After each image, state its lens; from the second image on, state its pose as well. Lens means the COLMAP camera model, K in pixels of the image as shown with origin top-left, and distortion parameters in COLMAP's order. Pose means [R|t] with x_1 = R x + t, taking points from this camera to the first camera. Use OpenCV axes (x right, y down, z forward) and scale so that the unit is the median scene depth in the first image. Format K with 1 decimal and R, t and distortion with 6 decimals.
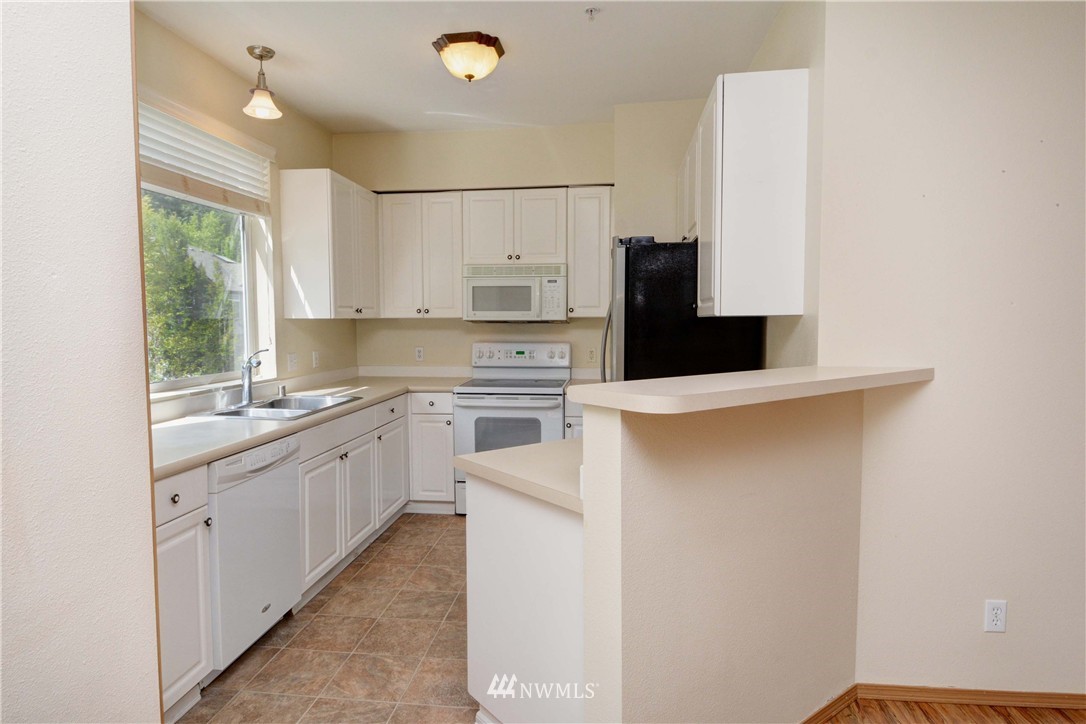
lens RADIAL K [[584.0, 0, 546.1], [0, 584.0, 356.5], [0, 0, 1]] dist [0.017104, -0.015381]
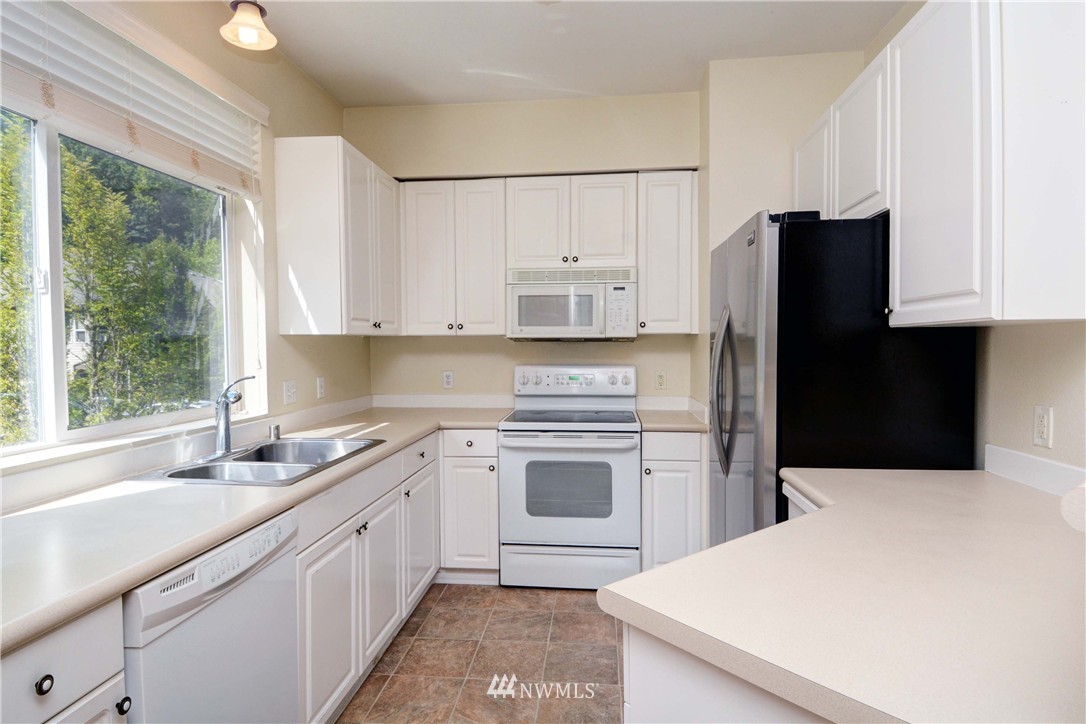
lens RADIAL K [[584.0, 0, 564.4], [0, 584.0, 363.3], [0, 0, 1]] dist [0.017104, -0.015381]
pose [[0.999644, -0.003089, 0.026487, -0.096273], [0.003804, 0.999629, -0.026974, -0.005850], [-0.026394, 0.027065, 0.999285, 0.228588]]
